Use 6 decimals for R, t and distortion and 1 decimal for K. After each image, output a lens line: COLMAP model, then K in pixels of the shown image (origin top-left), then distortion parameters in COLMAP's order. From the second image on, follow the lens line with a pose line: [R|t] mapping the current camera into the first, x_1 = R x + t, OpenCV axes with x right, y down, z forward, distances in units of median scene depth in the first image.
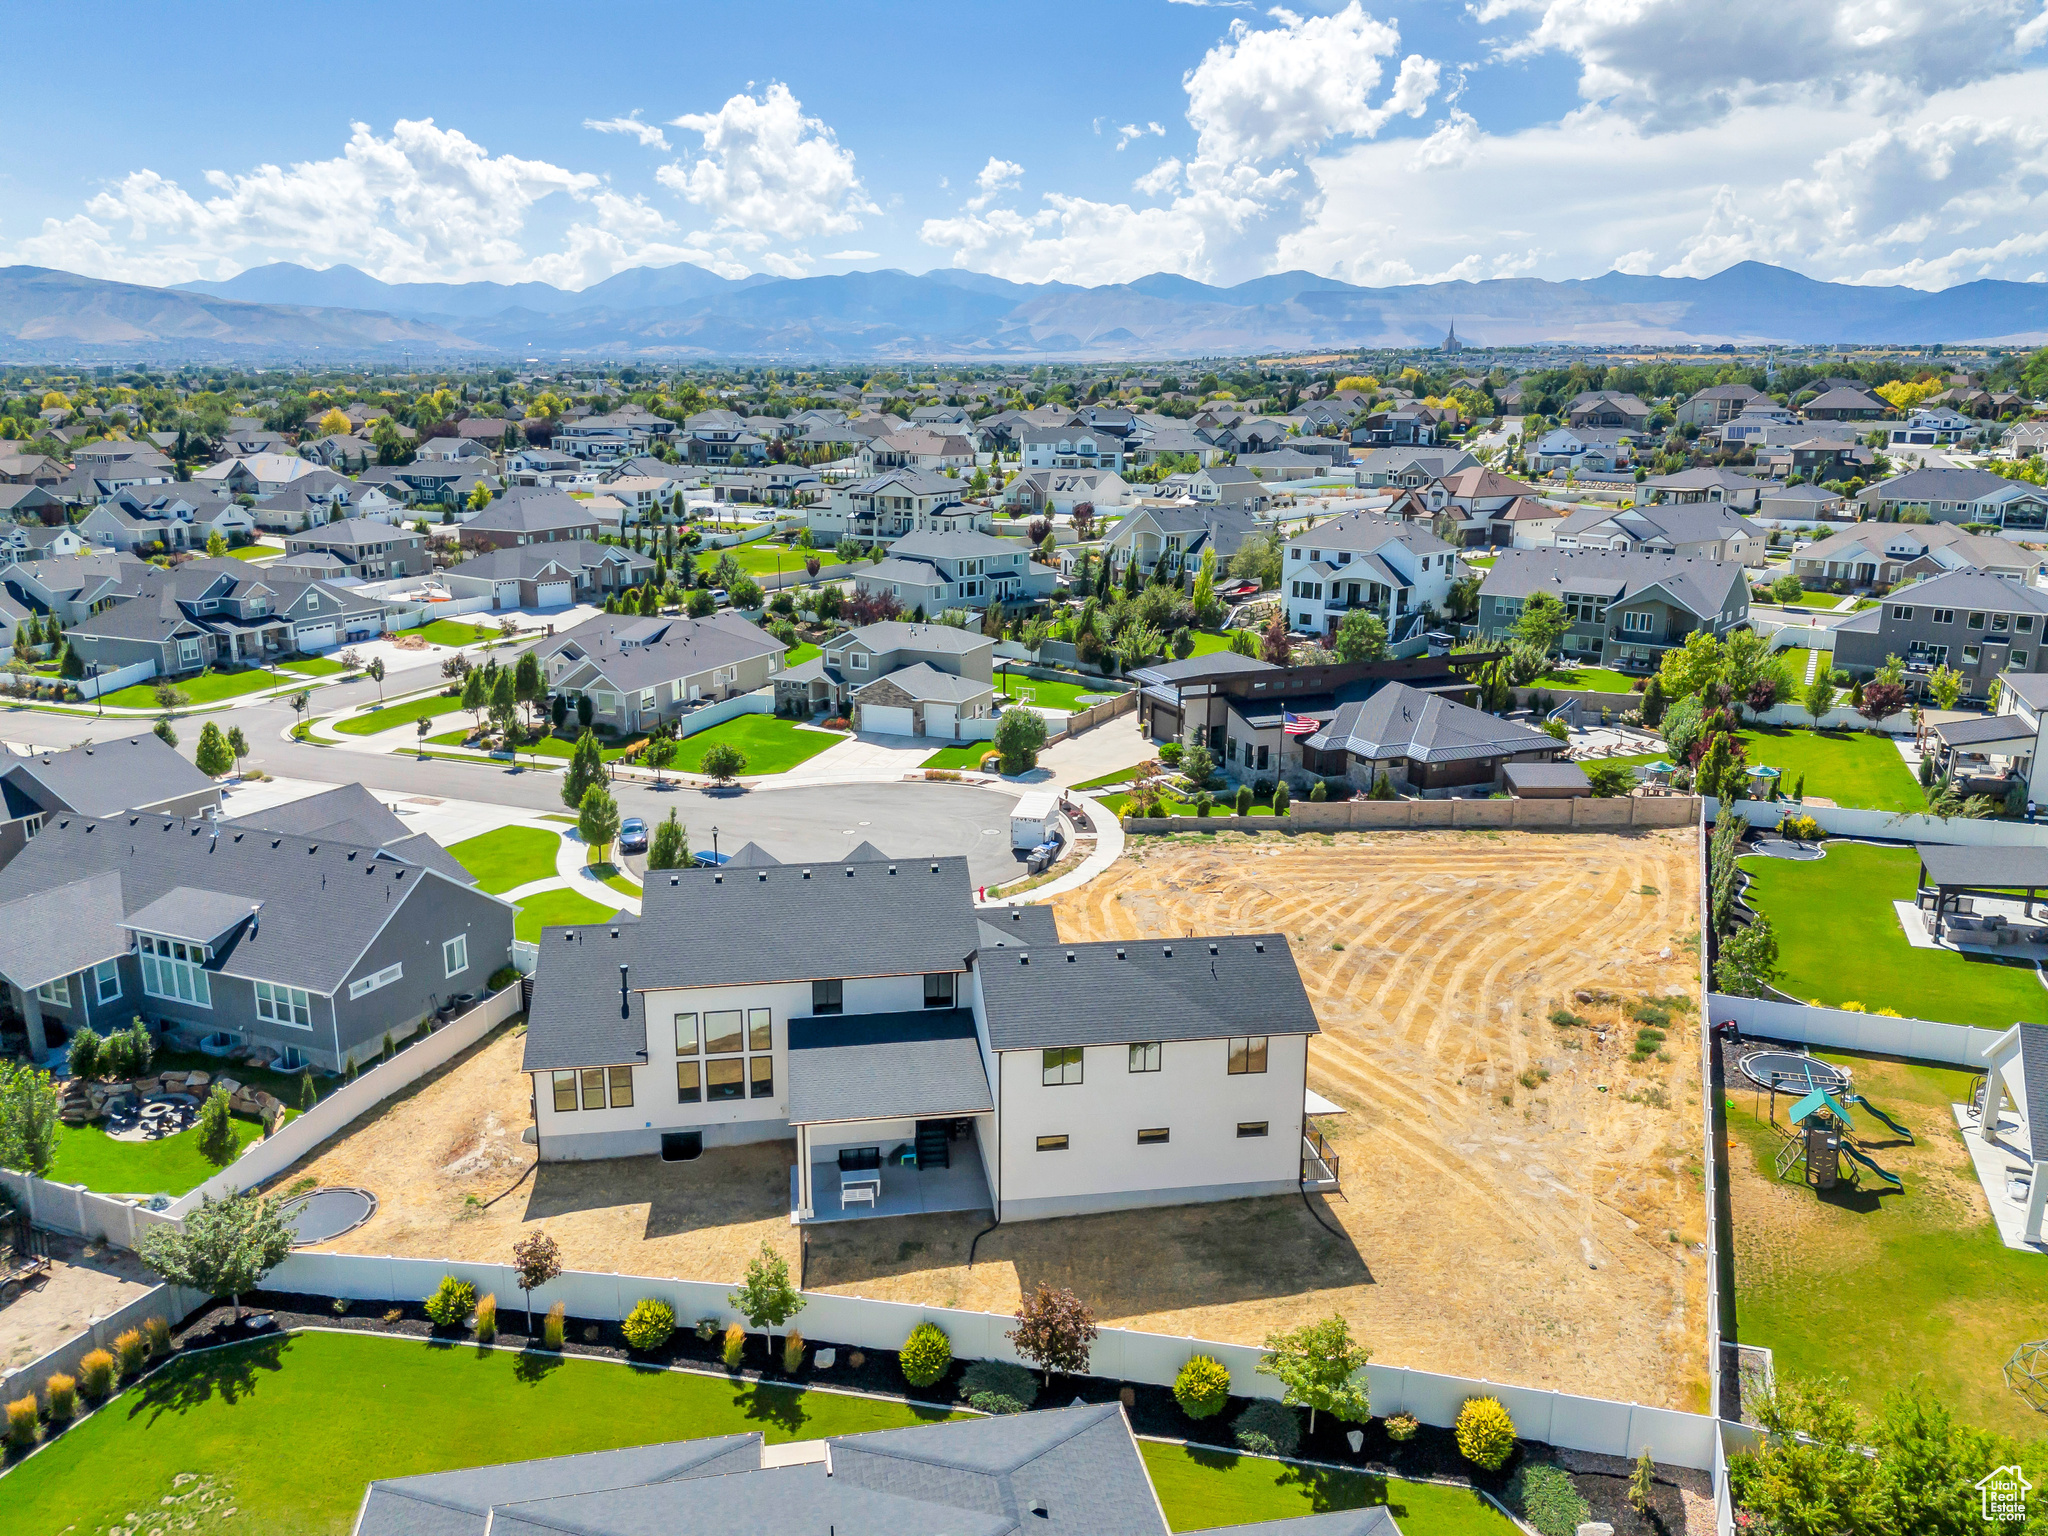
lens RADIAL K [[1498.8, 0, 1019.9], [0, 1498.8, 761.2], [0, 0, 1]] dist [0.087856, -0.091125]
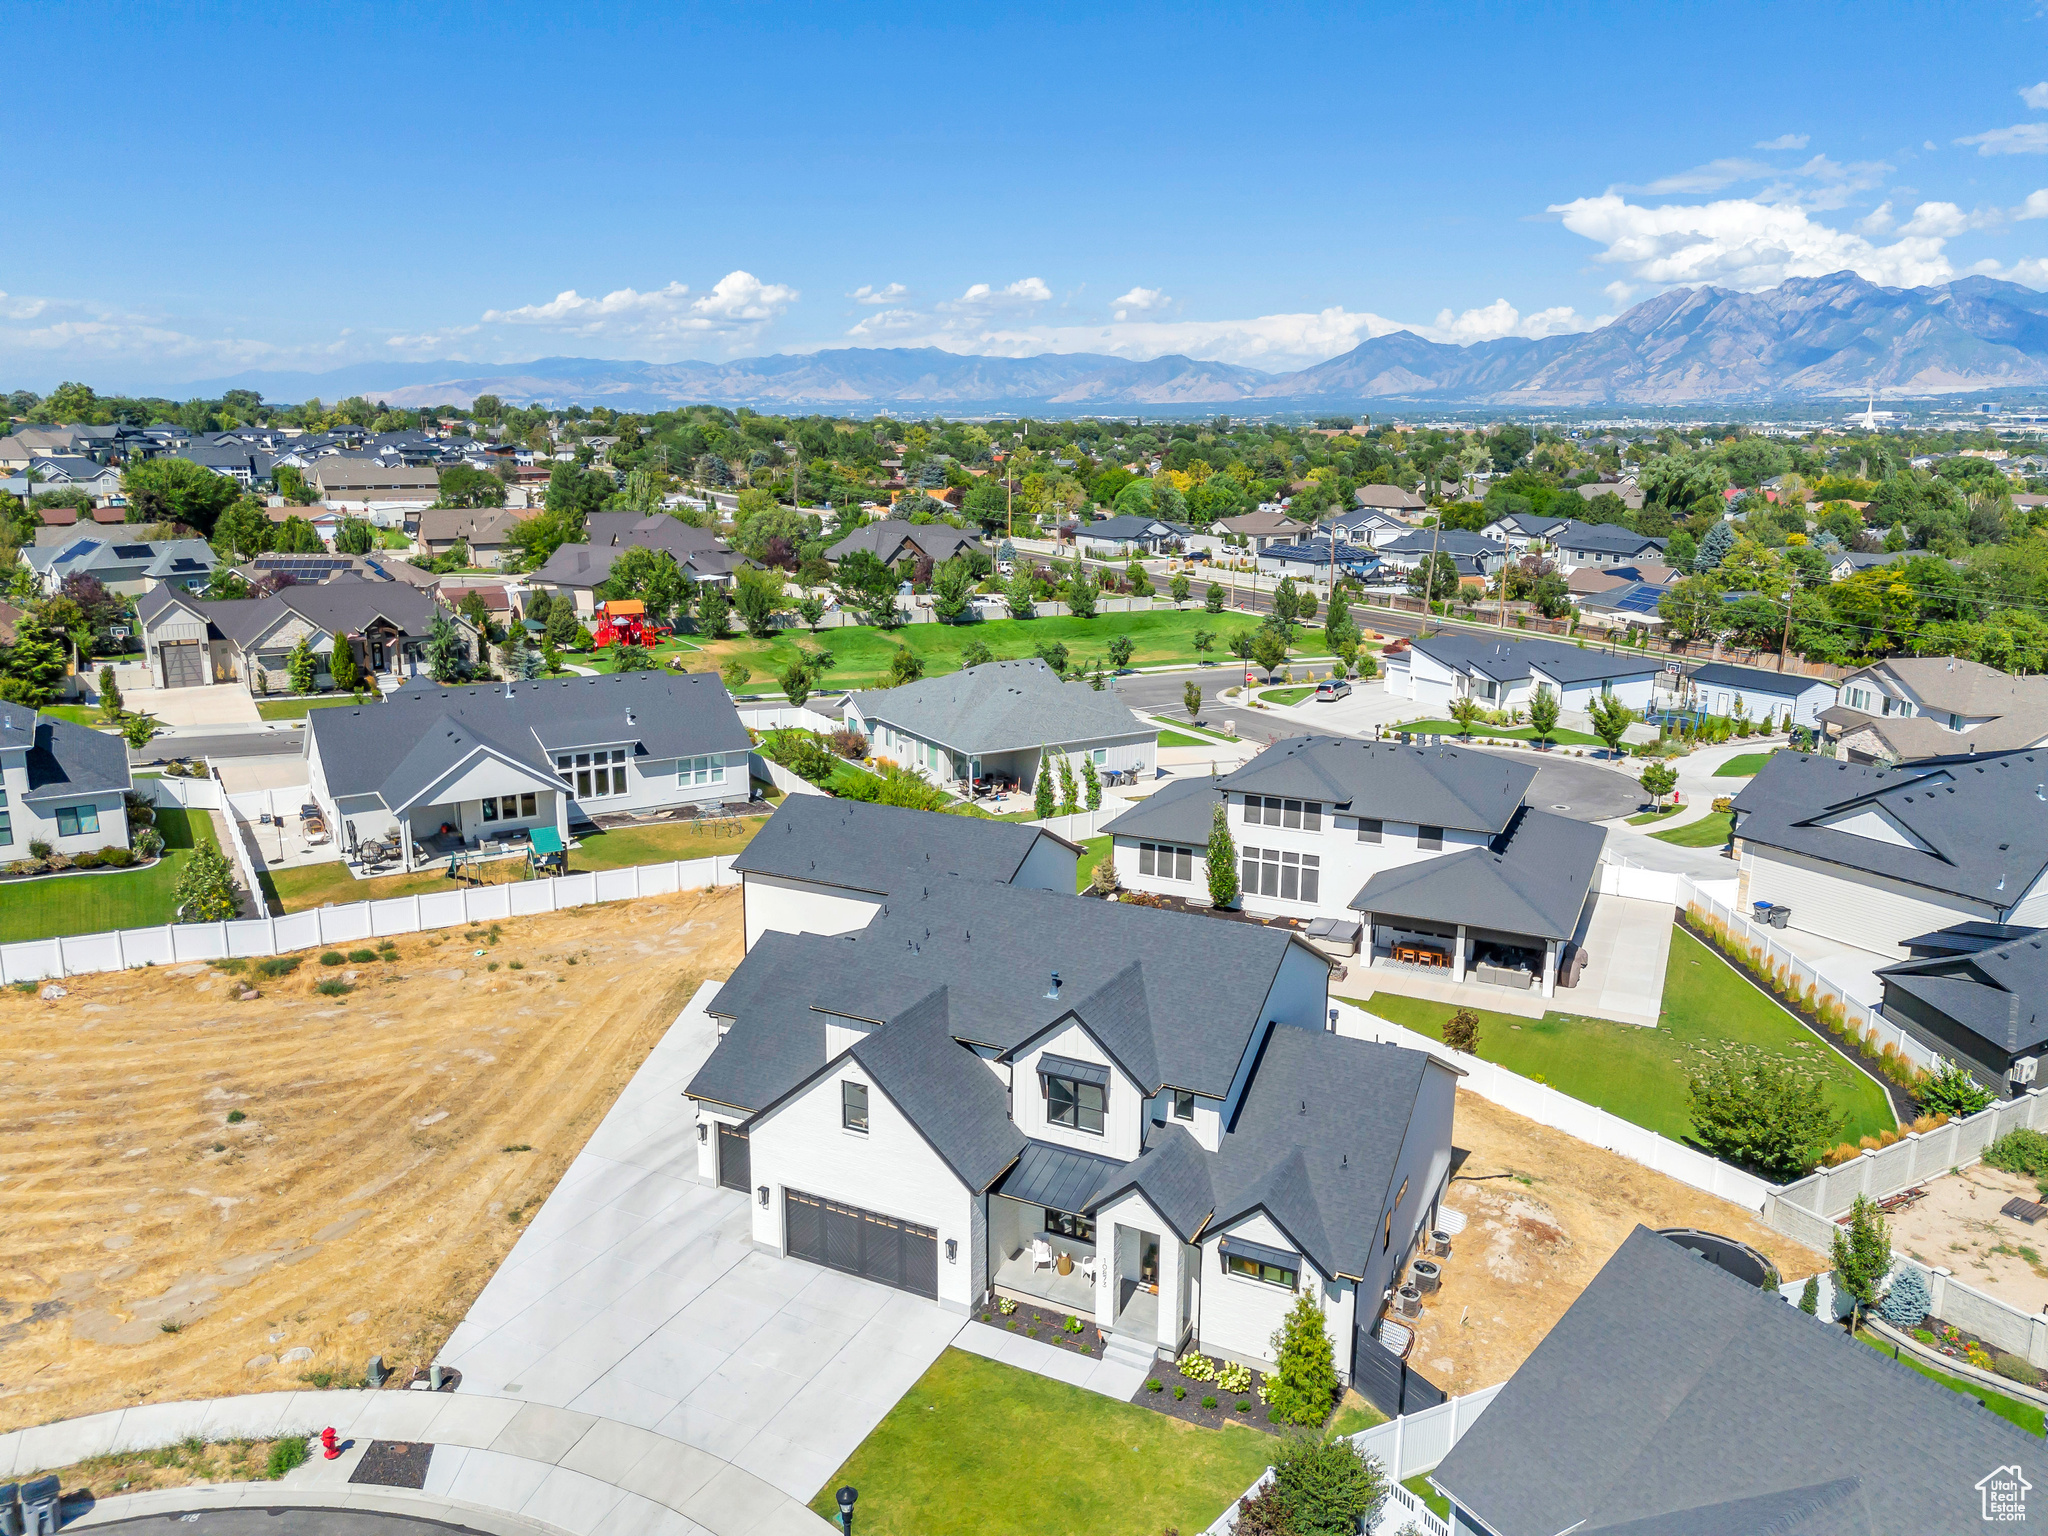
lens RADIAL K [[1498.8, 0, 1019.9], [0, 1498.8, 761.2], [0, 0, 1]] dist [0.087856, -0.091125]
pose [[-0.809223, -0.143704, 0.569655, -0.222315], [0.133804, 0.899061, 0.416877, -0.130235], [-0.572061, 0.413568, -0.708313, 0.635152]]
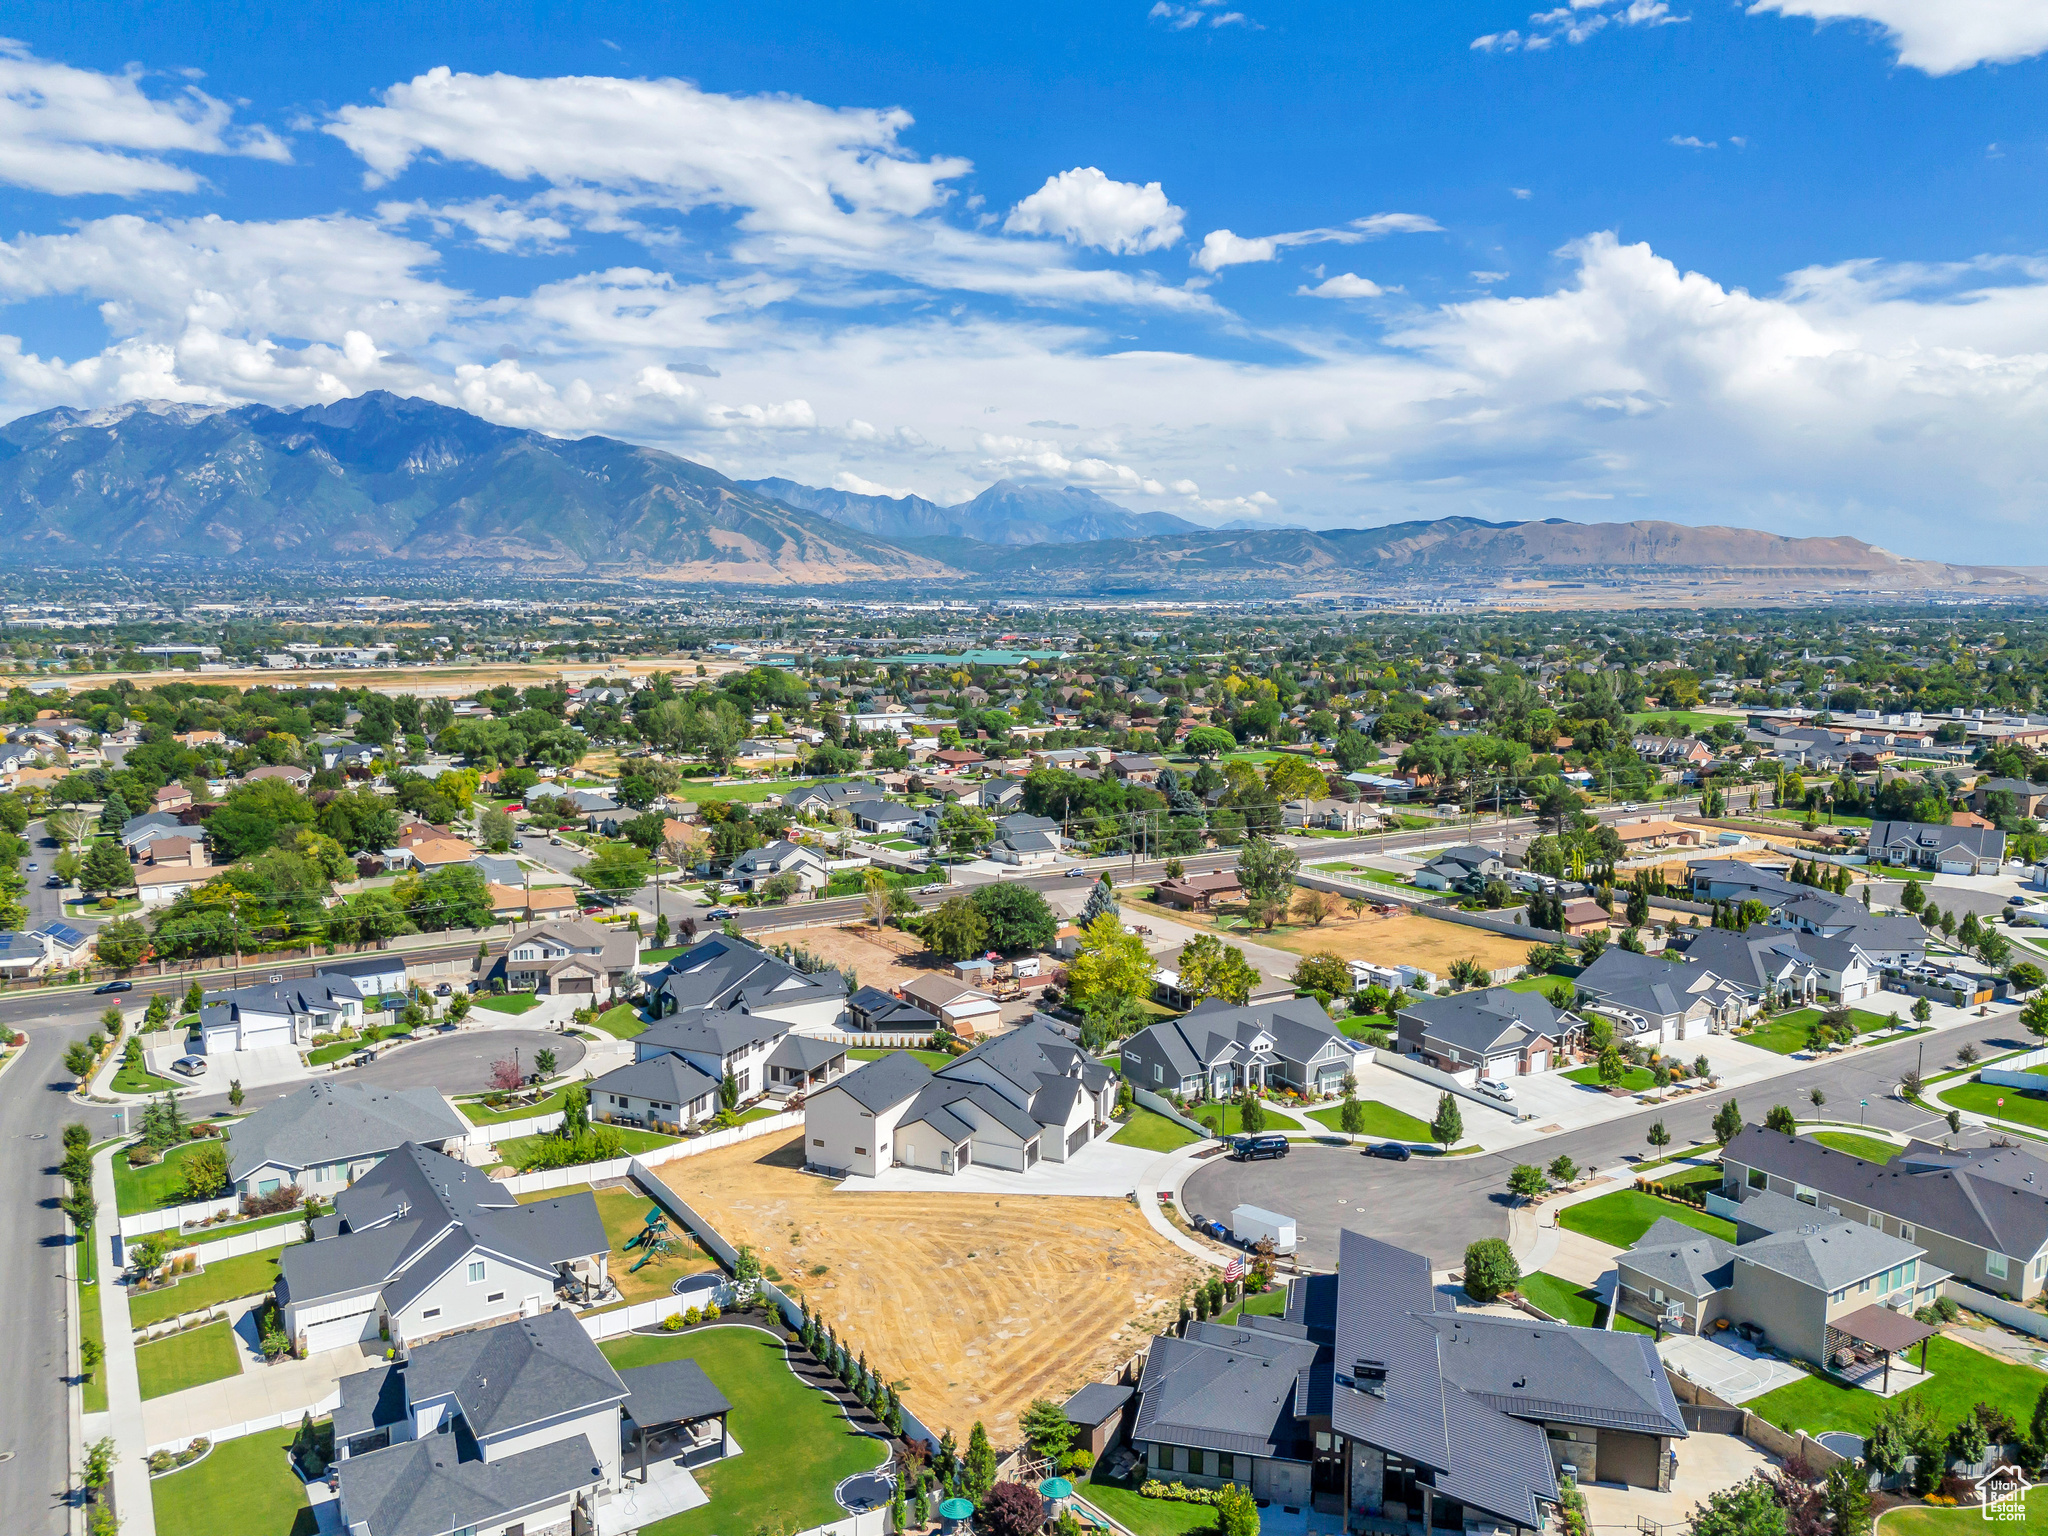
lens RADIAL K [[1498.8, 0, 1019.9], [0, 1498.8, 761.2], [0, 0, 1]] dist [0.087856, -0.091125]
pose [[-0.567790, 0.087023, -0.818560, 0.742408], [-0.207866, 0.947013, 0.244864, -0.394440], [0.796496, 0.309182, -0.519616, 0.887273]]
